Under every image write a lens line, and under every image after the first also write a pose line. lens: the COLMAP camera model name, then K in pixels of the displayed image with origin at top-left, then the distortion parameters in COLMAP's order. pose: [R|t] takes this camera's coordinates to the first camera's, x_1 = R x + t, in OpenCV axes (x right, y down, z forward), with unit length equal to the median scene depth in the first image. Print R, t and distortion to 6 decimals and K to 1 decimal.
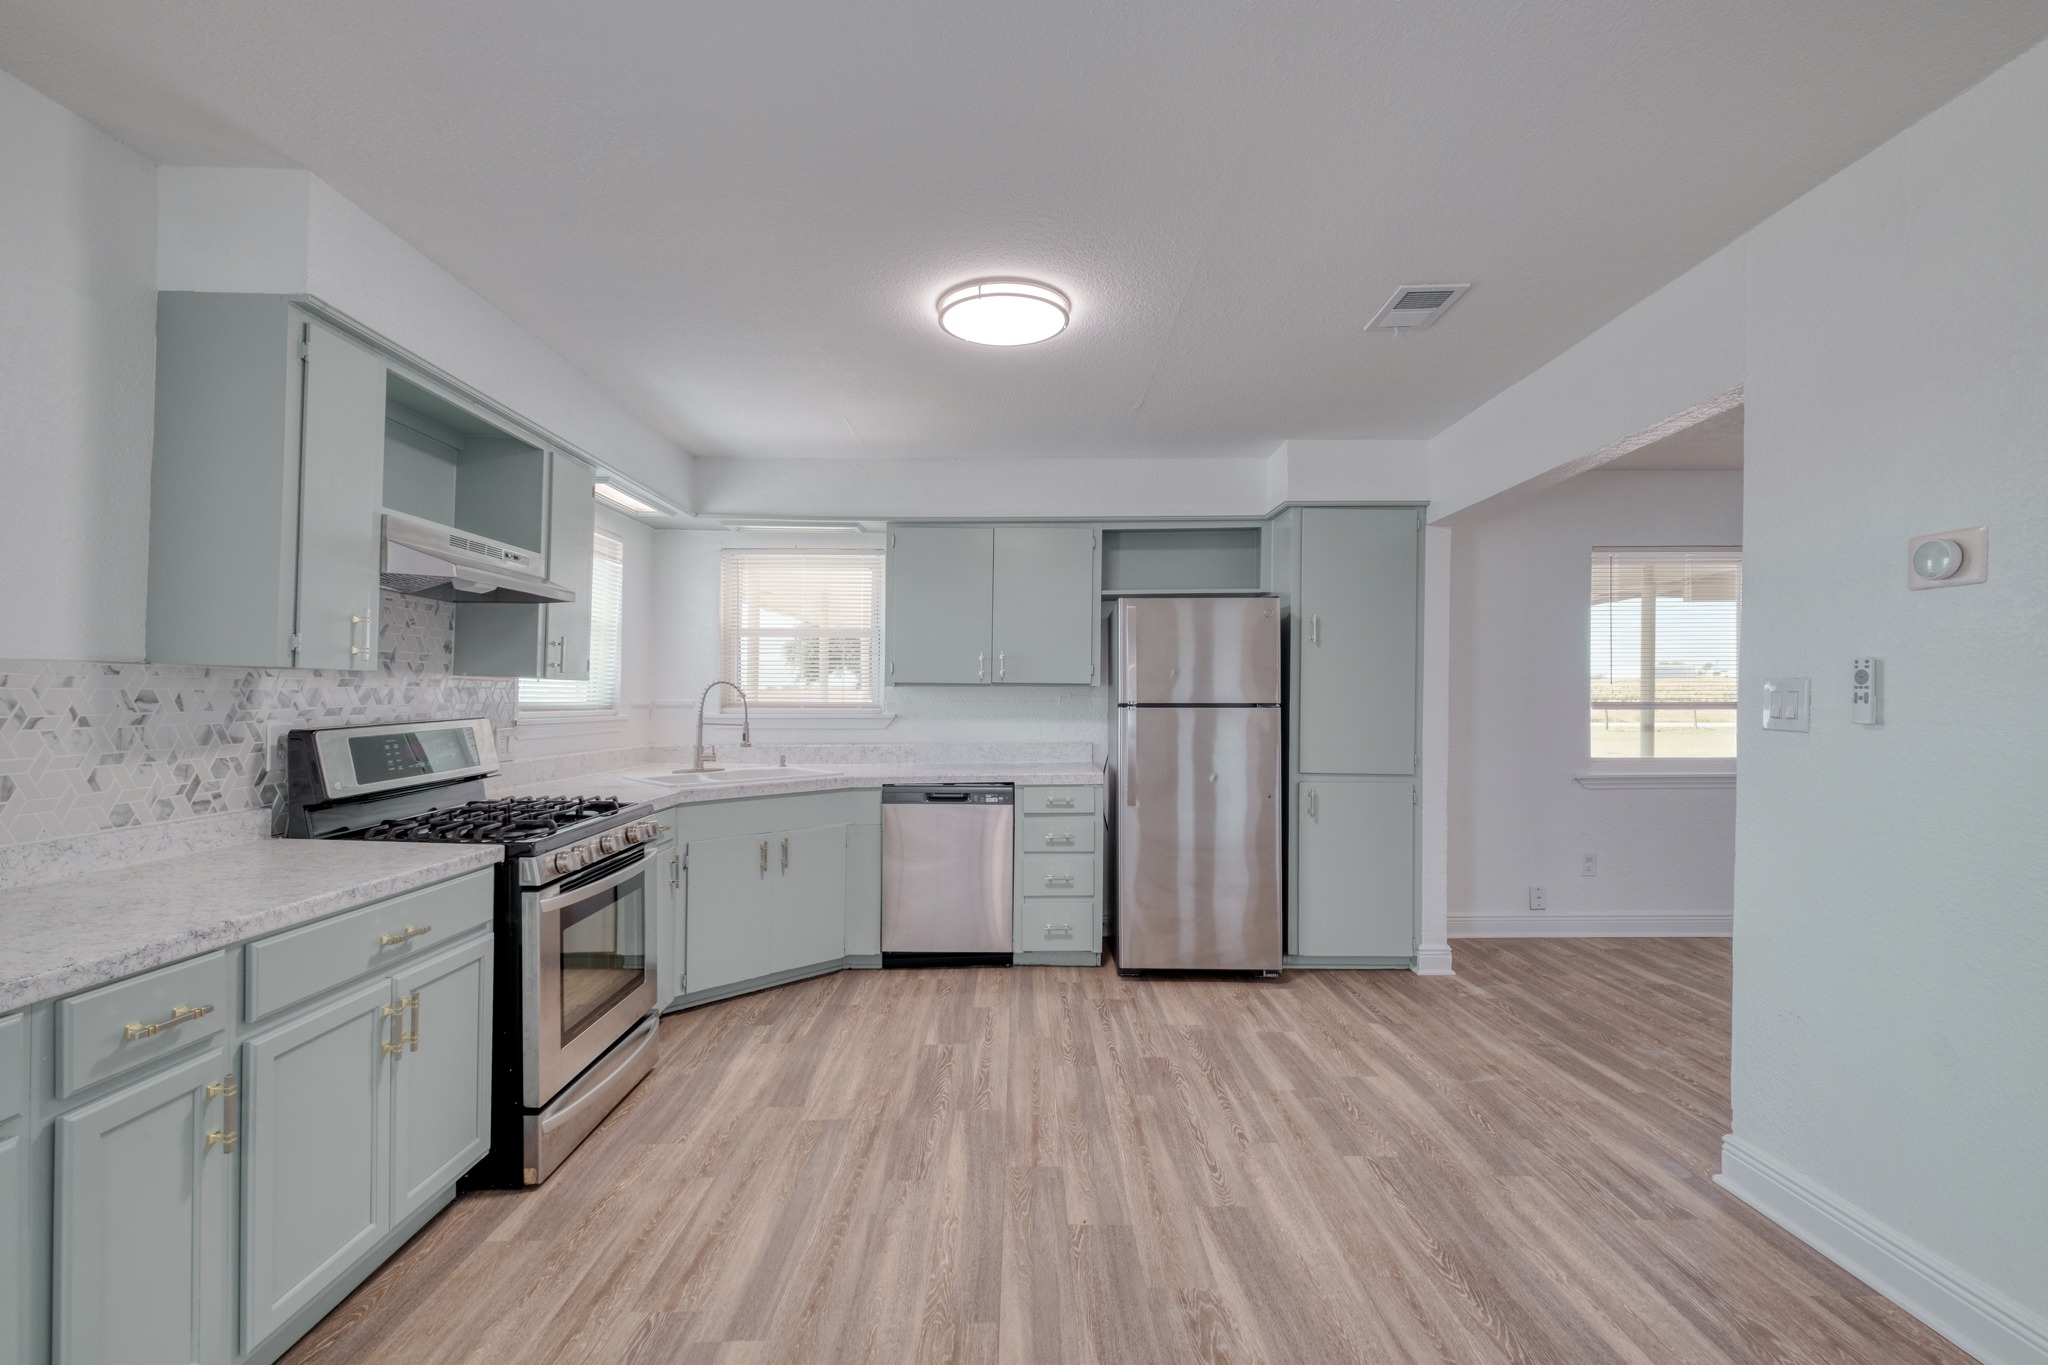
lens RADIAL K [[901.0, 0, 1024.0], [0, 901.0, 682.5], [0, 0, 1]] dist [-0.000291, -0.000402]
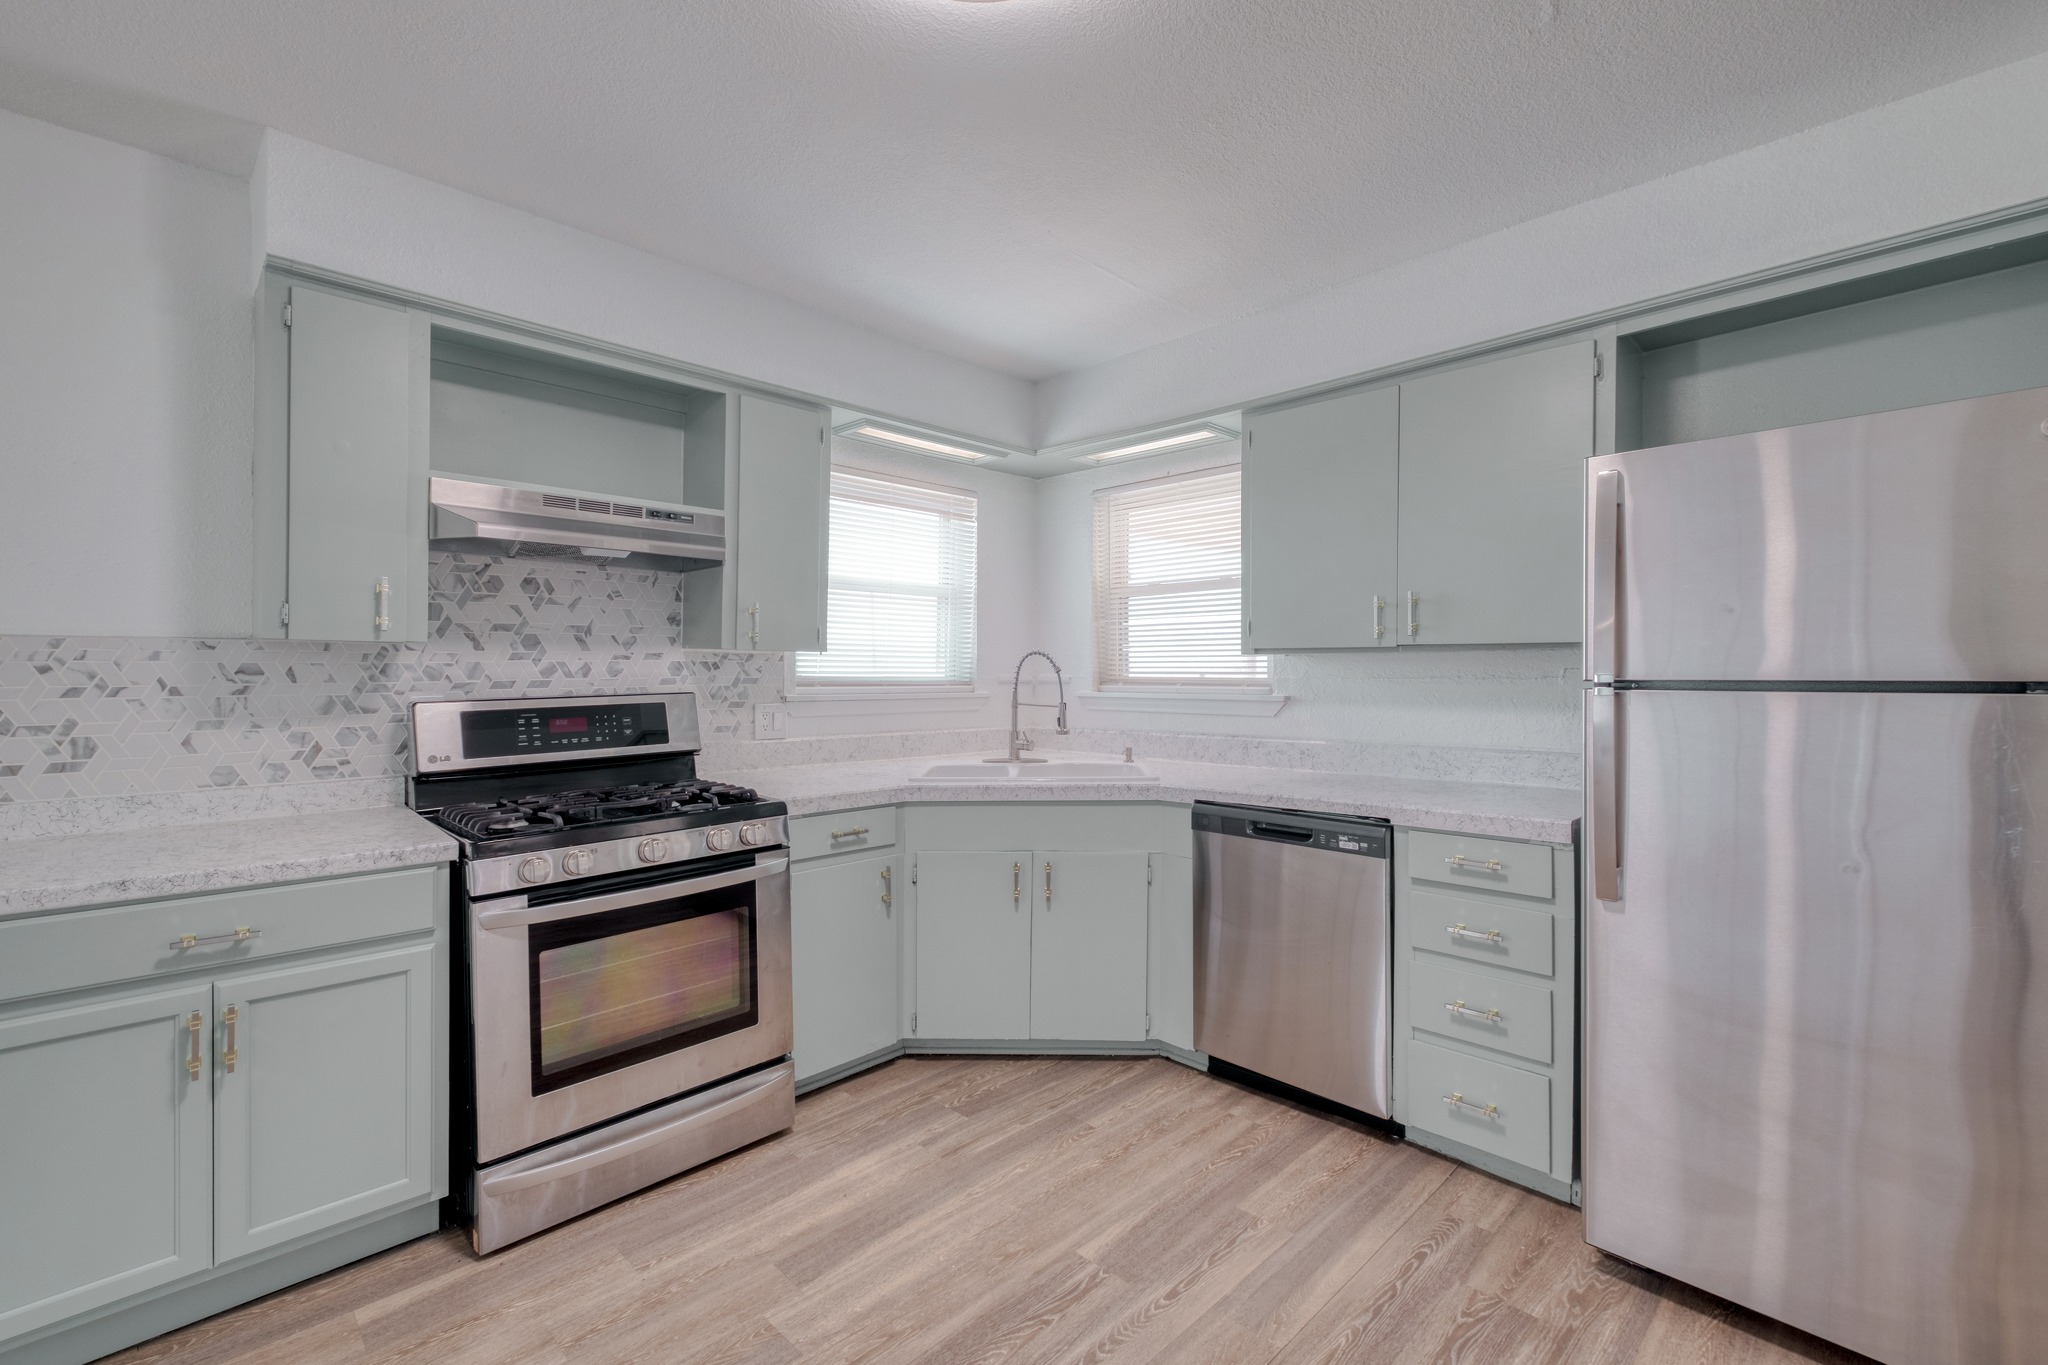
lens RADIAL K [[883.4, 0, 1029.1], [0, 883.4, 668.1], [0, 0, 1]] dist [-0.000482, -0.000669]
pose [[0.699639, -0.006522, -0.714466, 0.319359], [0.012714, 0.999914, 0.003322, 0.015620], [0.714383, -0.011408, 0.699662, 0.637882]]
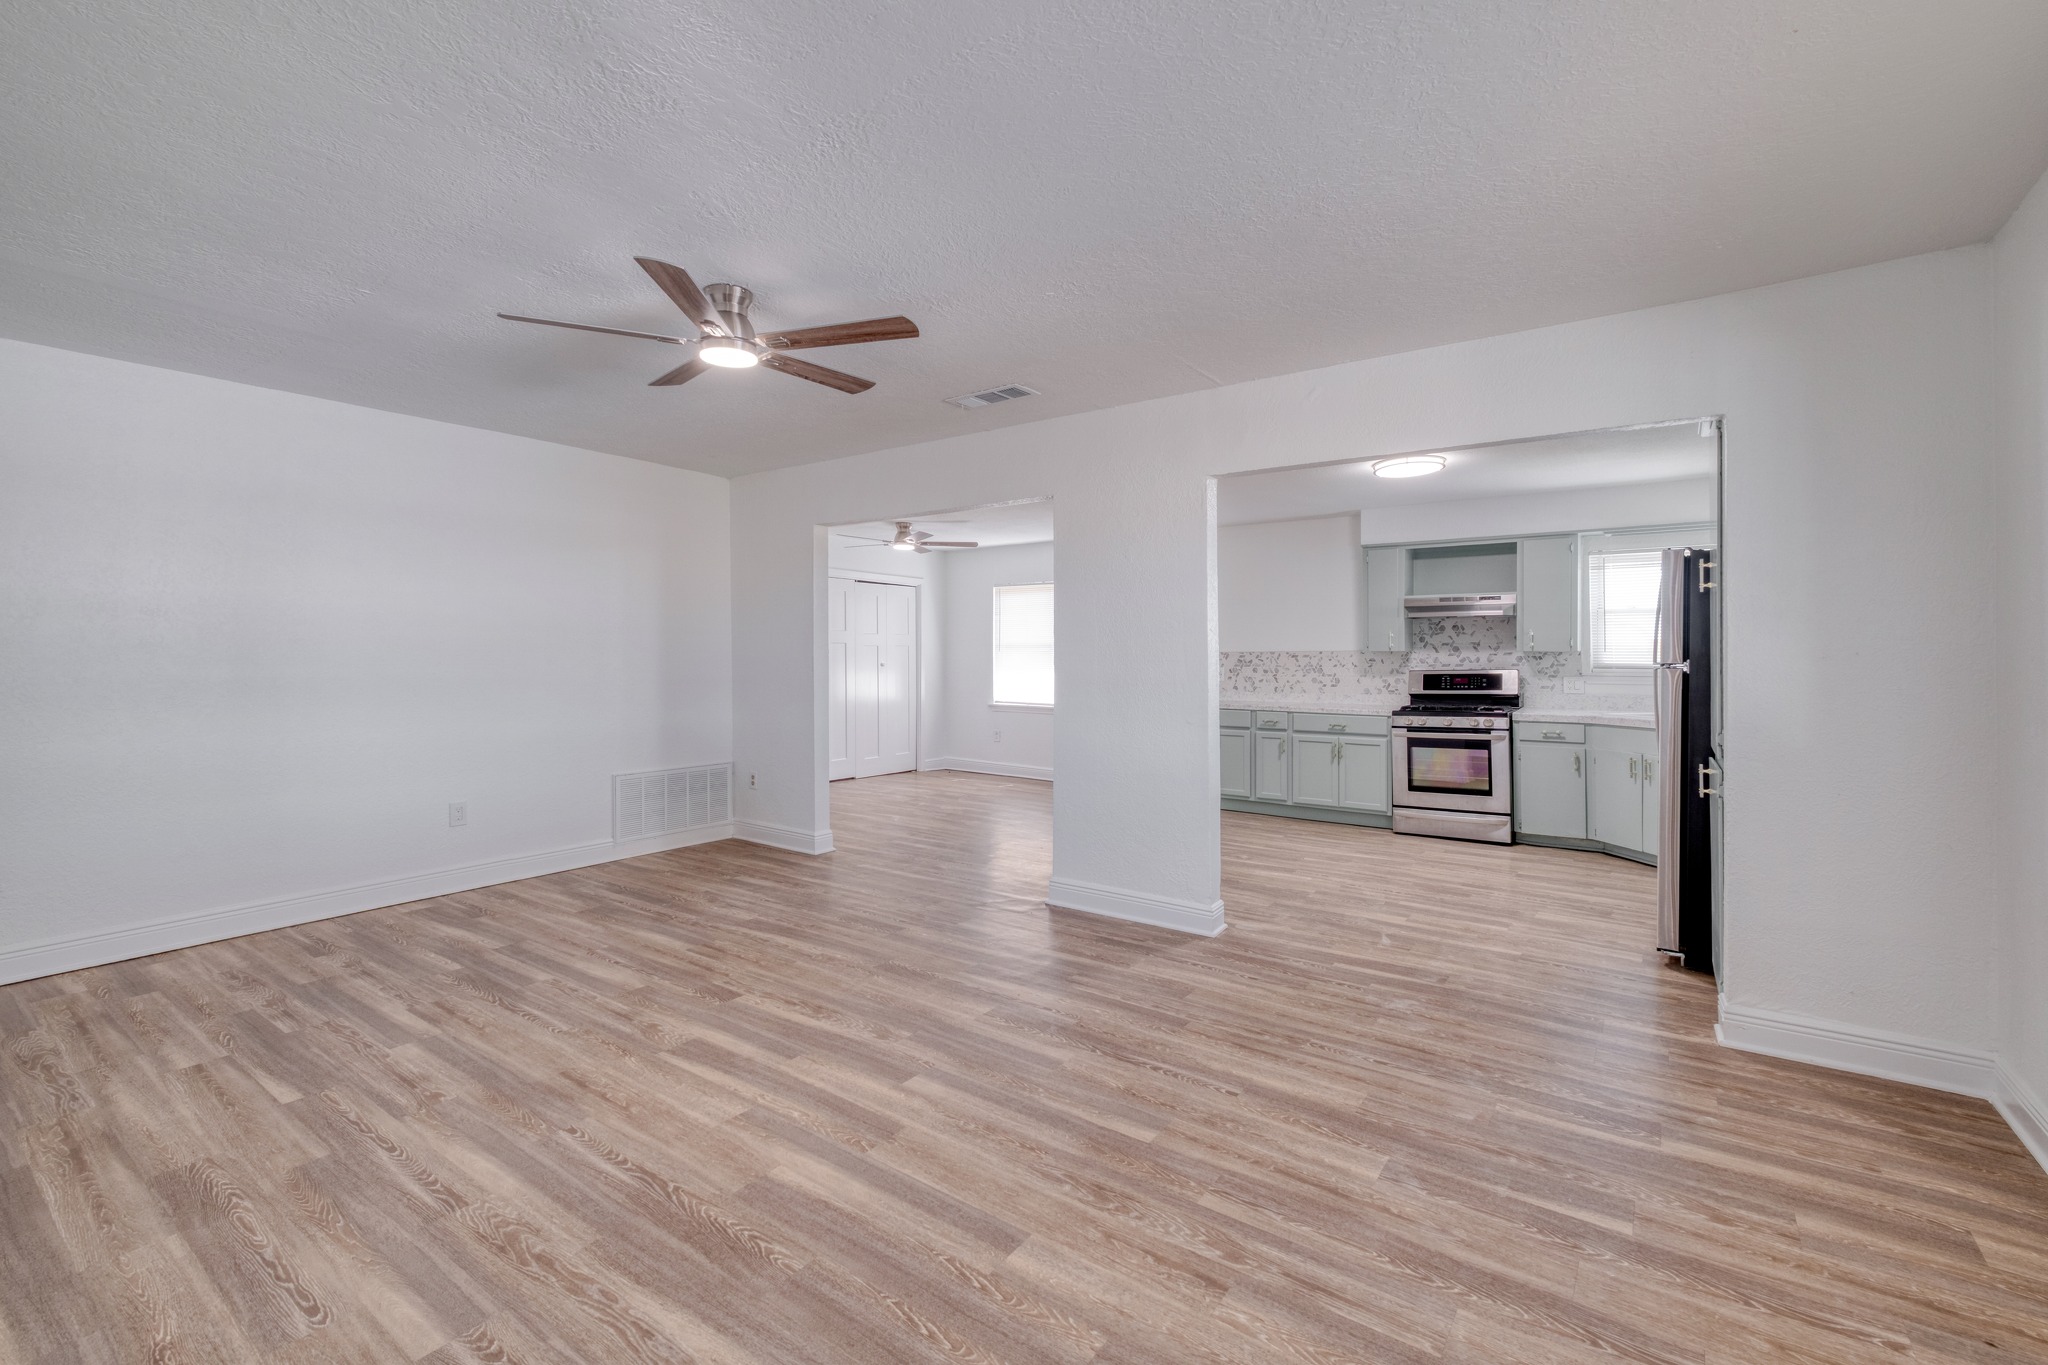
lens RADIAL K [[883.4, 0, 1029.1], [0, 883.4, 668.1], [0, 0, 1]] dist [-0.000482, -0.000669]
pose [[-0.577506, 0.004659, -0.816373, 1.903264], [0.008866, 0.999961, -0.000565, 0.027288], [0.816338, -0.007564, -0.577525, 1.332749]]
